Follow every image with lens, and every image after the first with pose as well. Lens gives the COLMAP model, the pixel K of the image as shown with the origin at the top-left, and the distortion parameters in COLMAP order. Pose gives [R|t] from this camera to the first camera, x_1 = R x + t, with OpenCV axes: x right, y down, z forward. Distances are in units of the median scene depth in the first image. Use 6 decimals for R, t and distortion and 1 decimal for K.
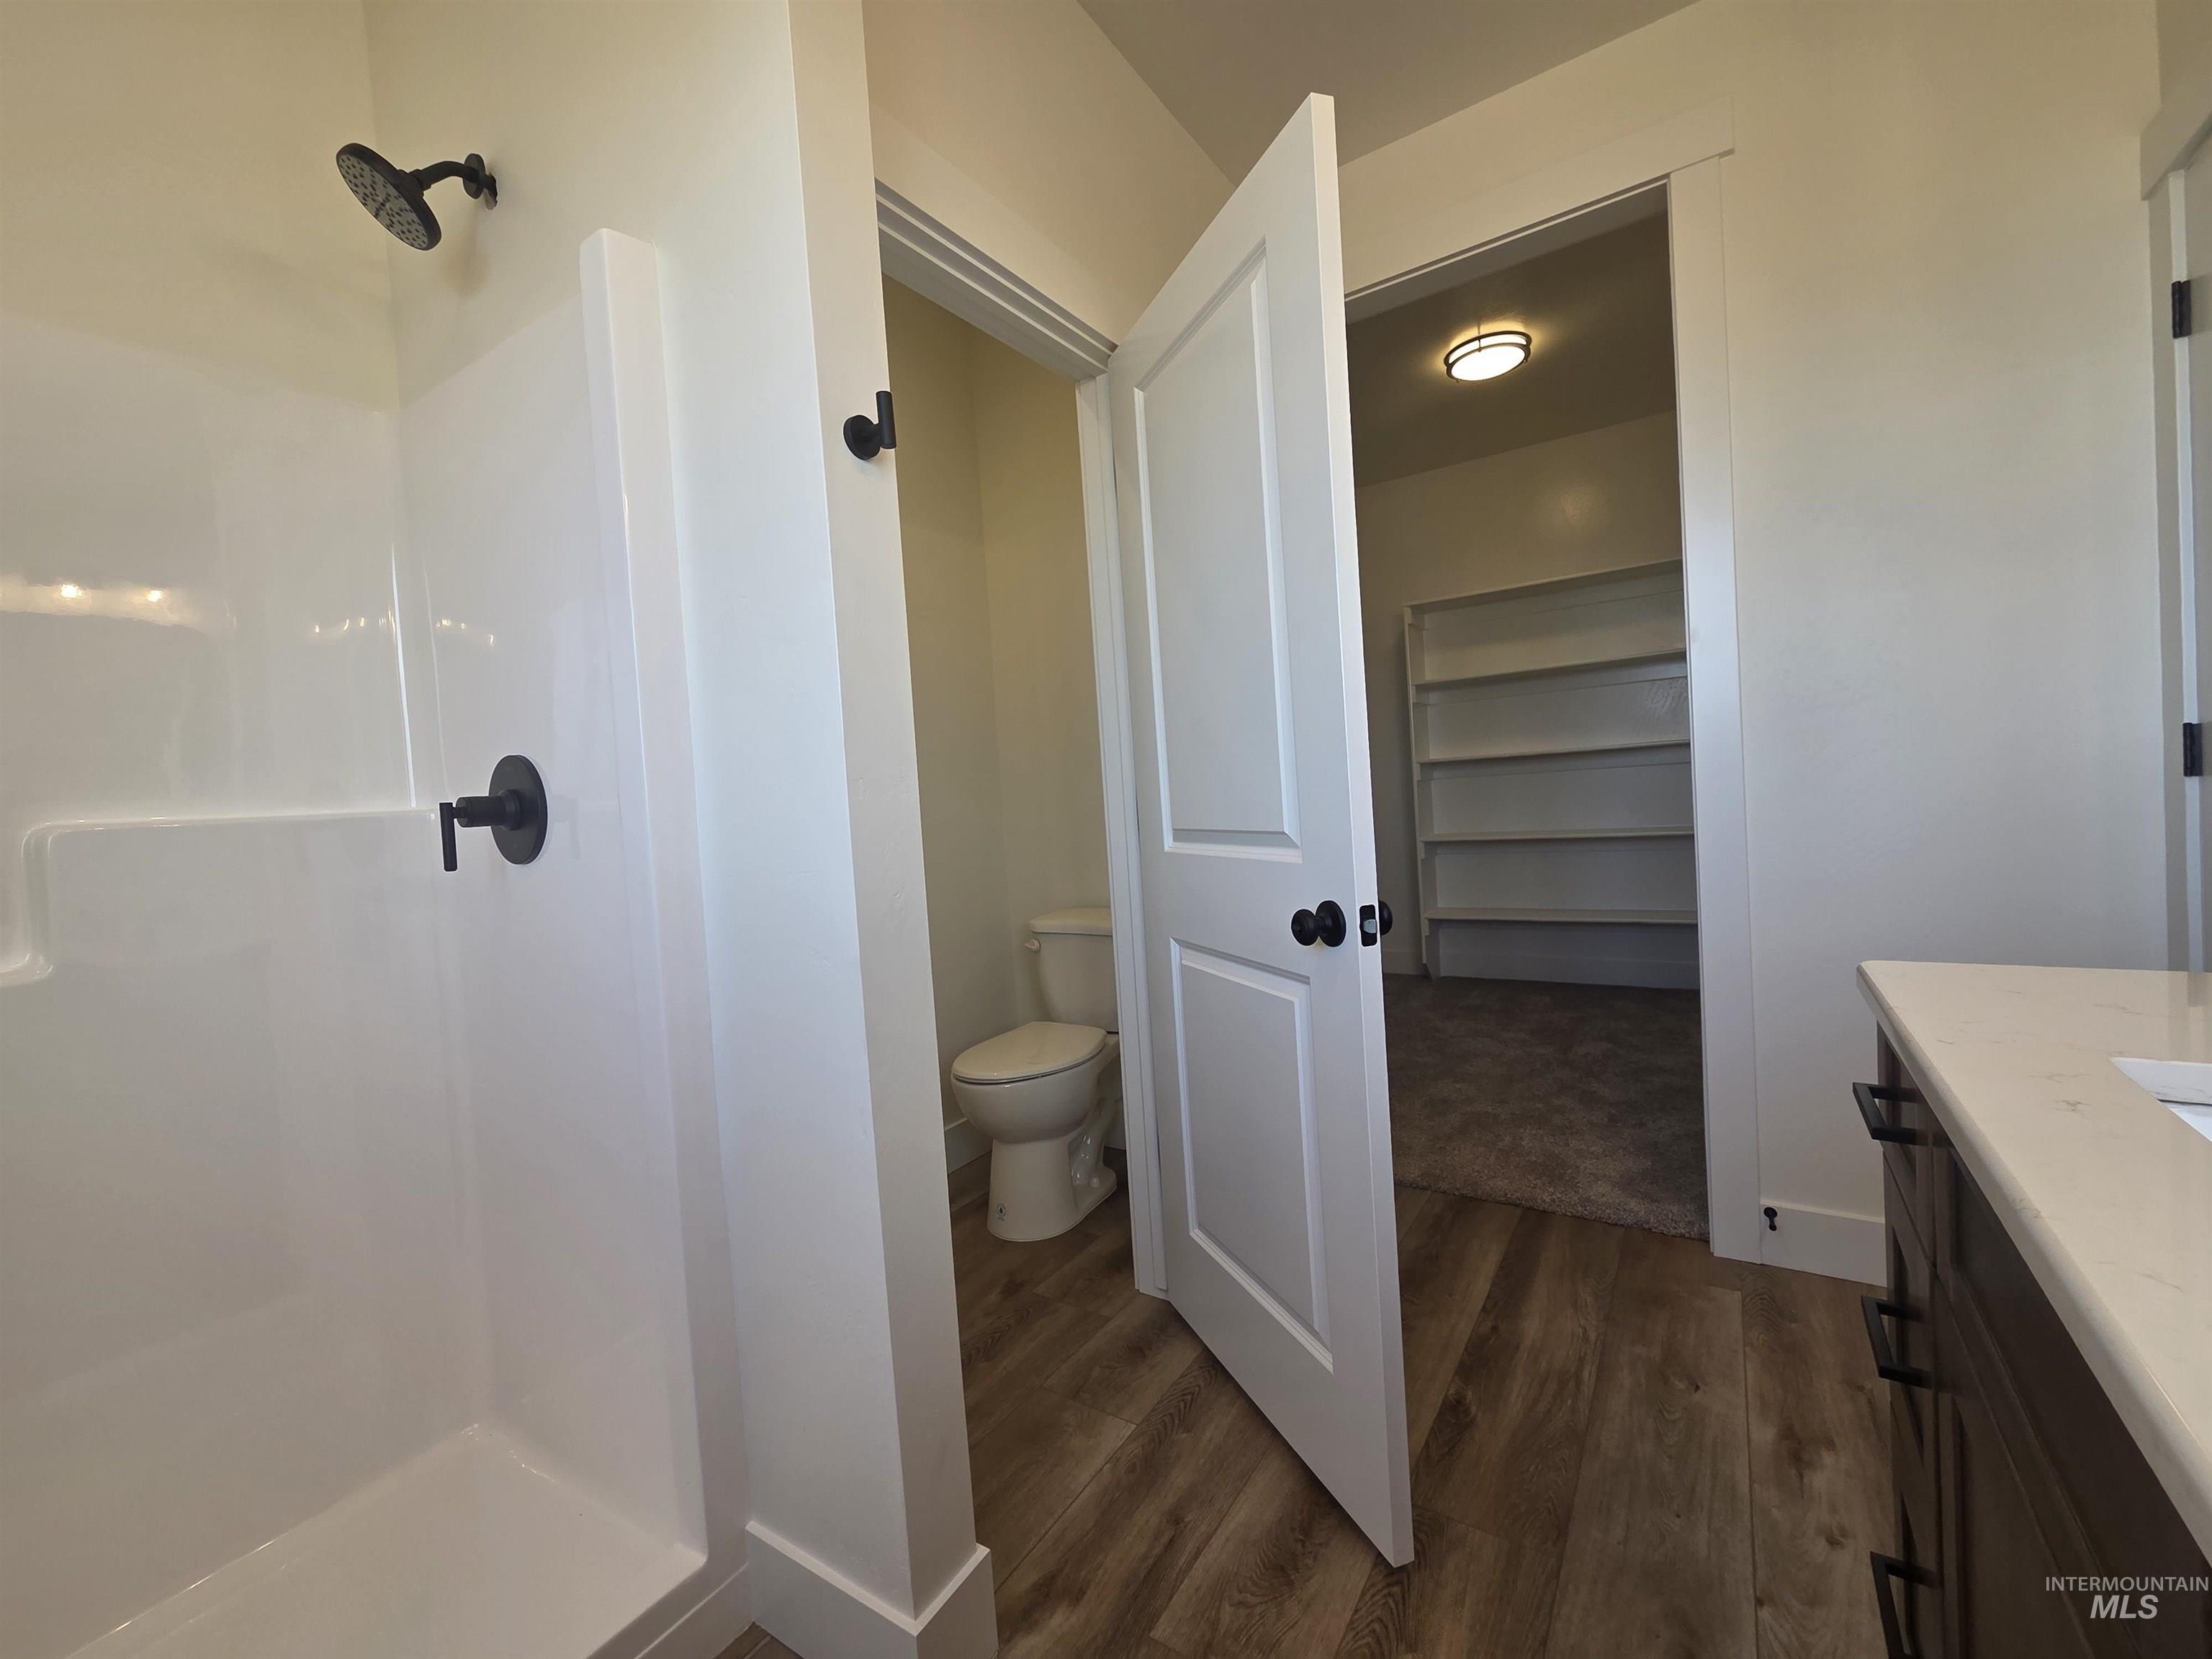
lens RADIAL K [[906.6, 0, 1094.5], [0, 906.6, 827.1], [0, 0, 1]] dist [0.001406, -0.002180]
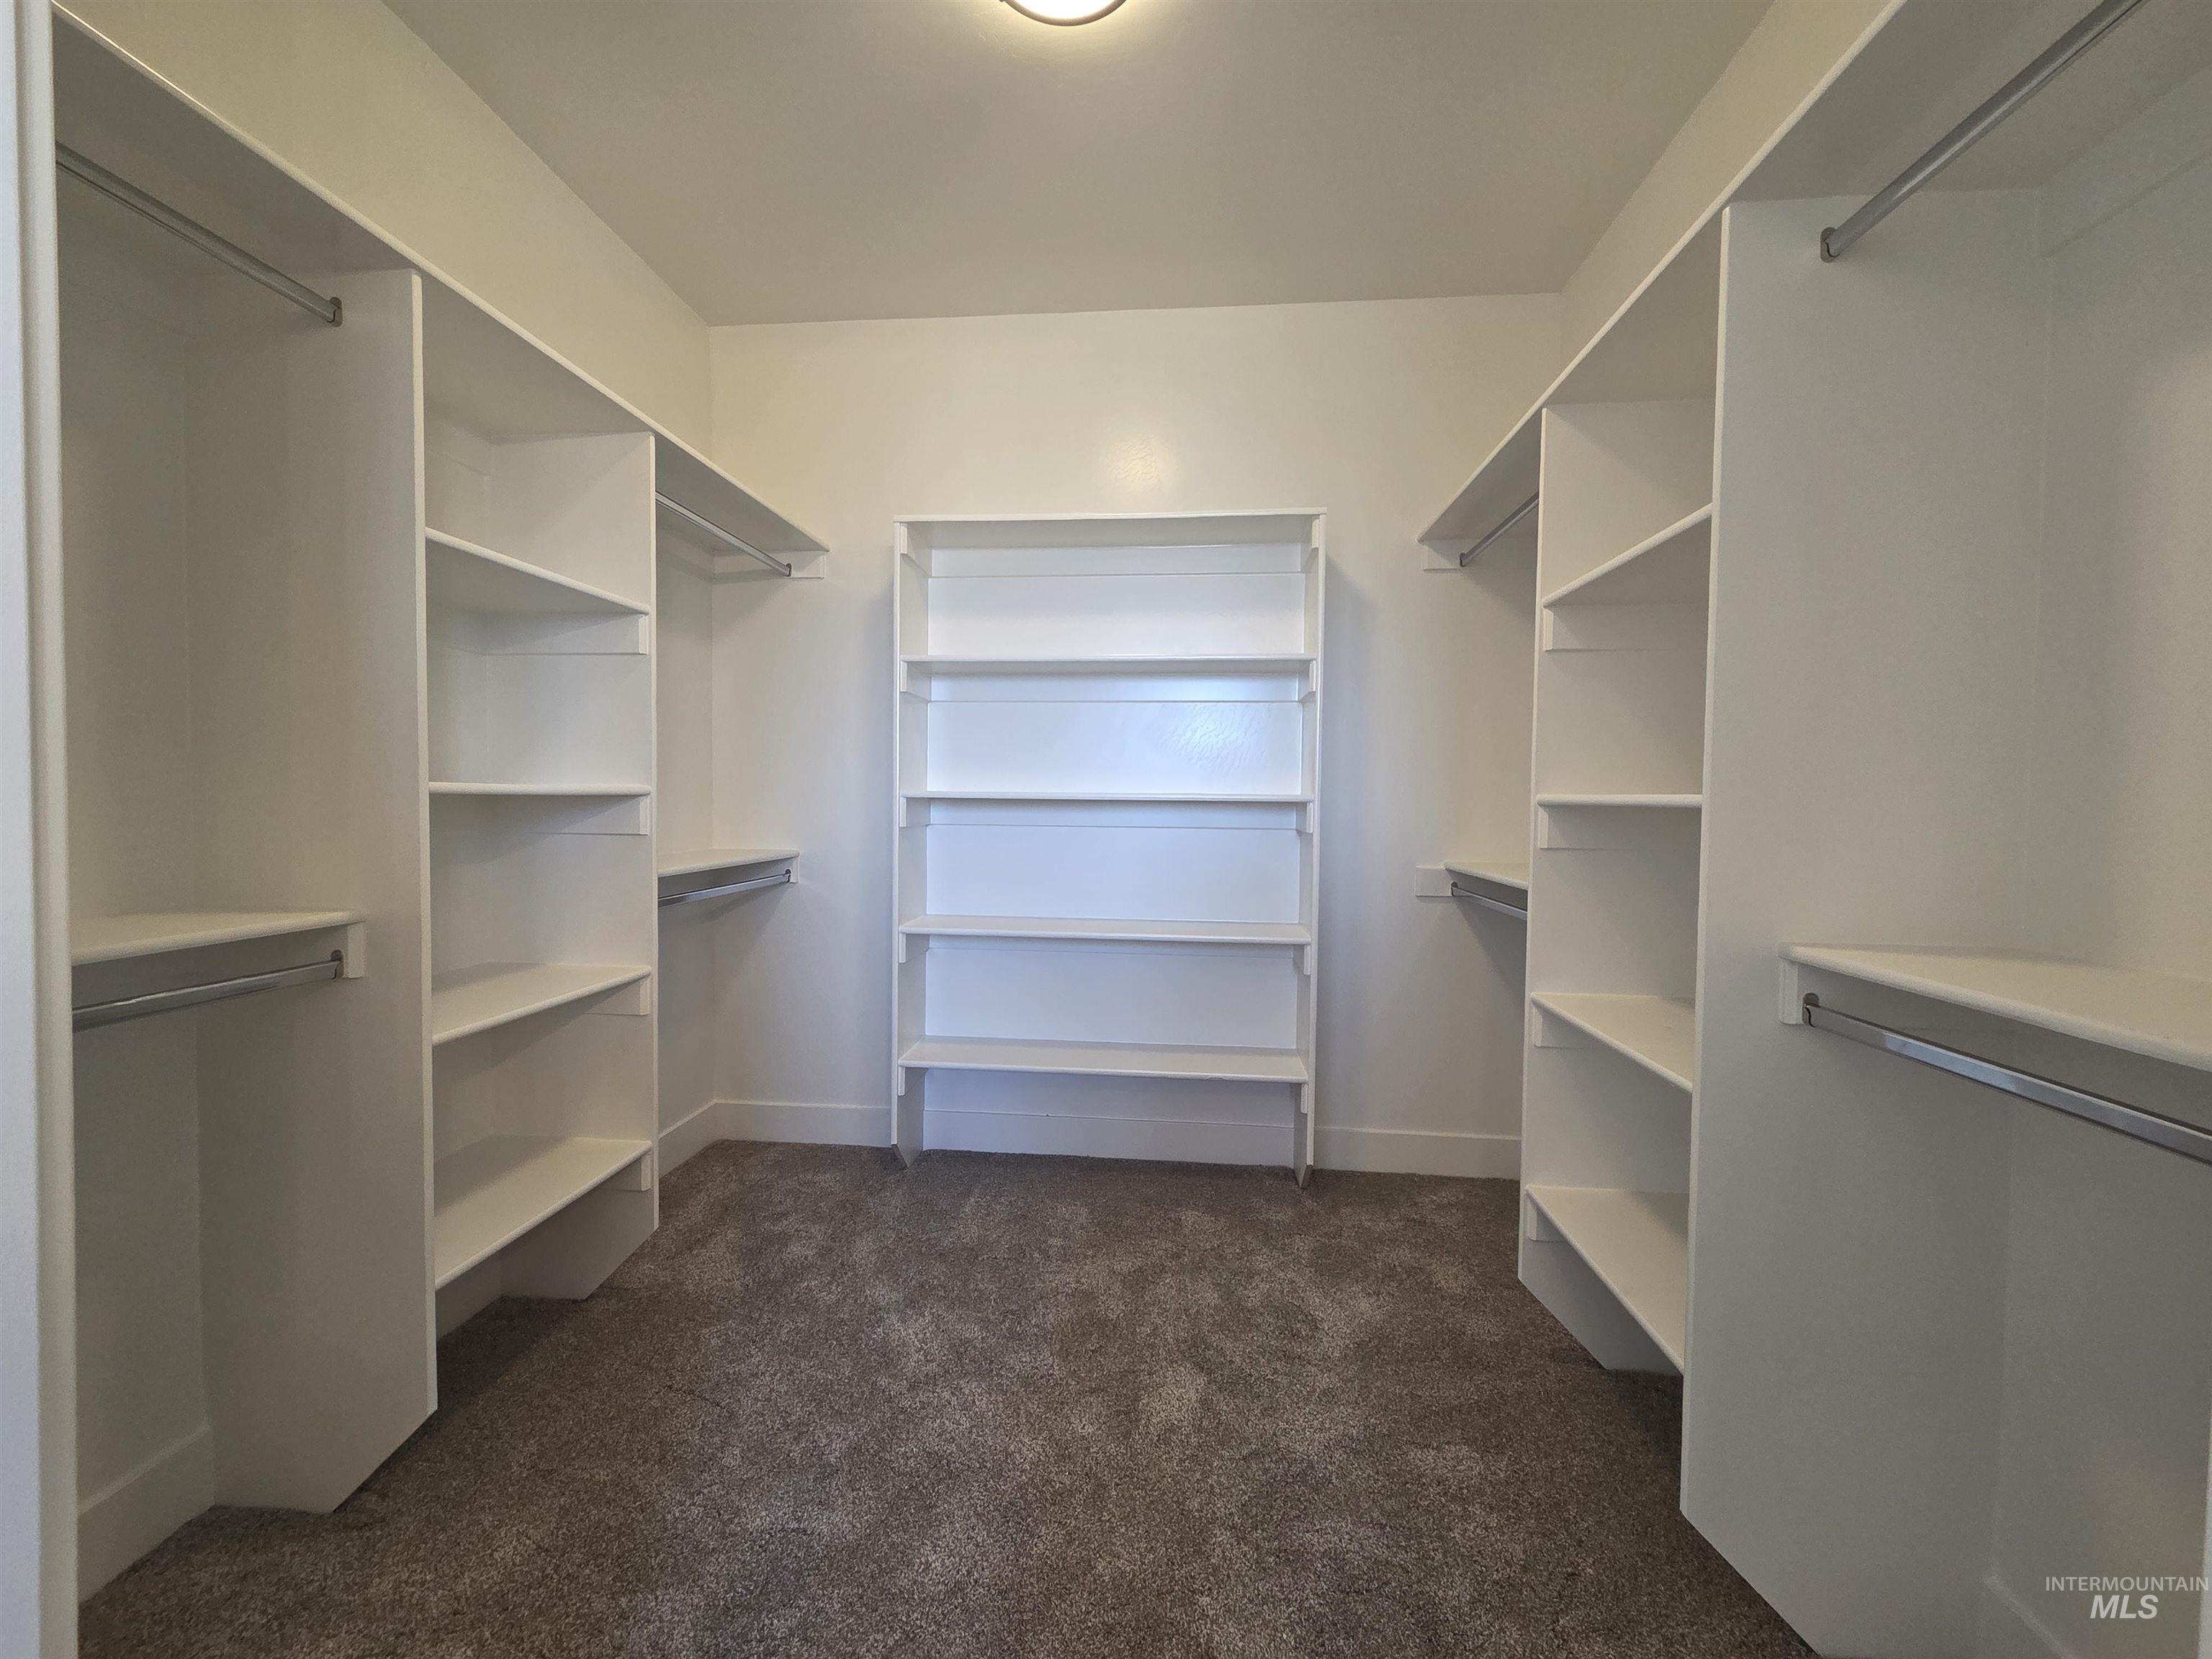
lens RADIAL K [[906.6, 0, 1094.5], [0, 906.6, 827.1], [0, 0, 1]] dist [0.001406, -0.002180]
pose [[0.876011, 0.066213, 0.477725, 0.190599], [-0.057572, 0.997805, -0.032727, -0.040448], [-0.478843, 0.001166, 0.877900, 0.441337]]
